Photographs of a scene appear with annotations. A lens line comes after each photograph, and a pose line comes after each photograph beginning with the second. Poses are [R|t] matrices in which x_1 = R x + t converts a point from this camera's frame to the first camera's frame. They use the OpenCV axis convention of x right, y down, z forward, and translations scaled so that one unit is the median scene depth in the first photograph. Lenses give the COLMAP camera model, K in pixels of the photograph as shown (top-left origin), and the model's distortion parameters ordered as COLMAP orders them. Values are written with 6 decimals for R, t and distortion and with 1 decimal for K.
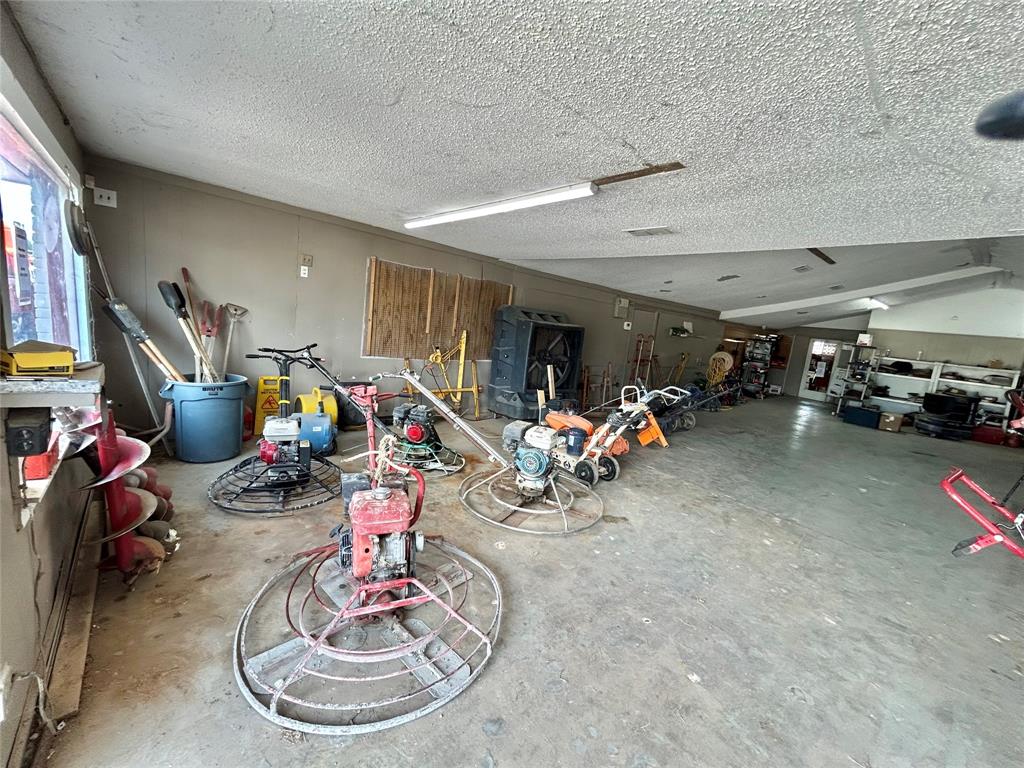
lens RADIAL K [[411.3, 0, 510.6], [0, 411.3, 385.8], [0, 0, 1]] dist [0.000871, 0.000111]
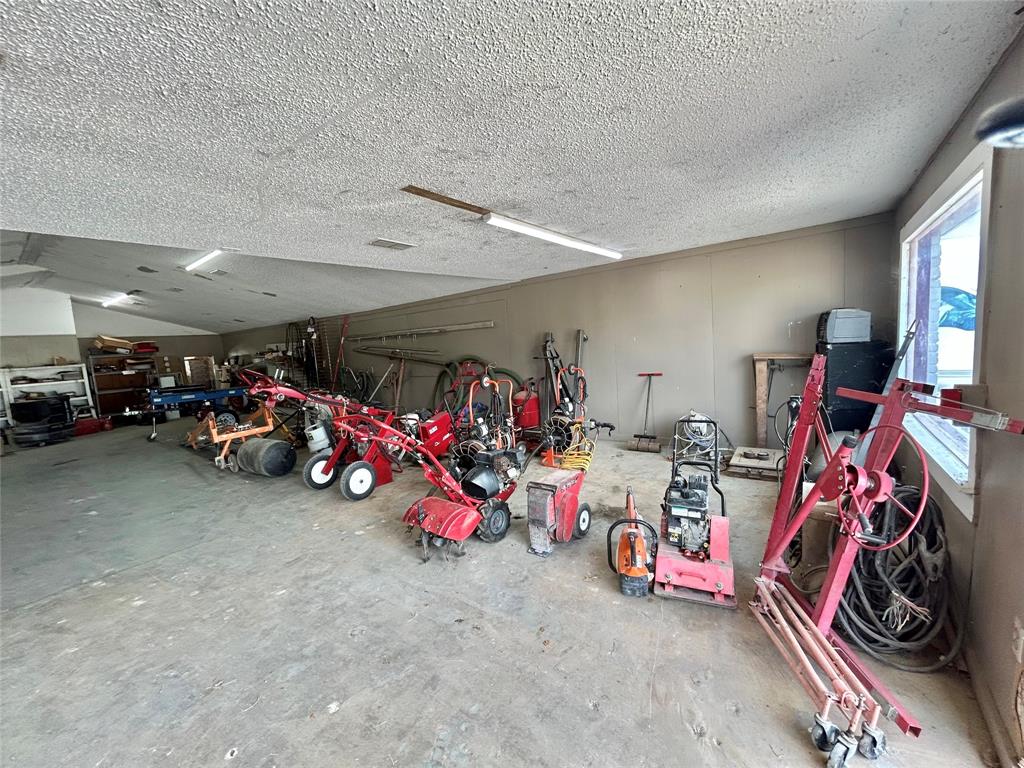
lens RADIAL K [[411.3, 0, 511.0], [0, 411.3, 386.0], [0, 0, 1]] dist [0.000871, 0.000111]
pose [[-0.227880, -0.200514, 0.952819, -0.210689], [0.195849, 0.949127, 0.246577, -0.073230], [-0.953789, 0.242799, -0.177017, 0.324189]]
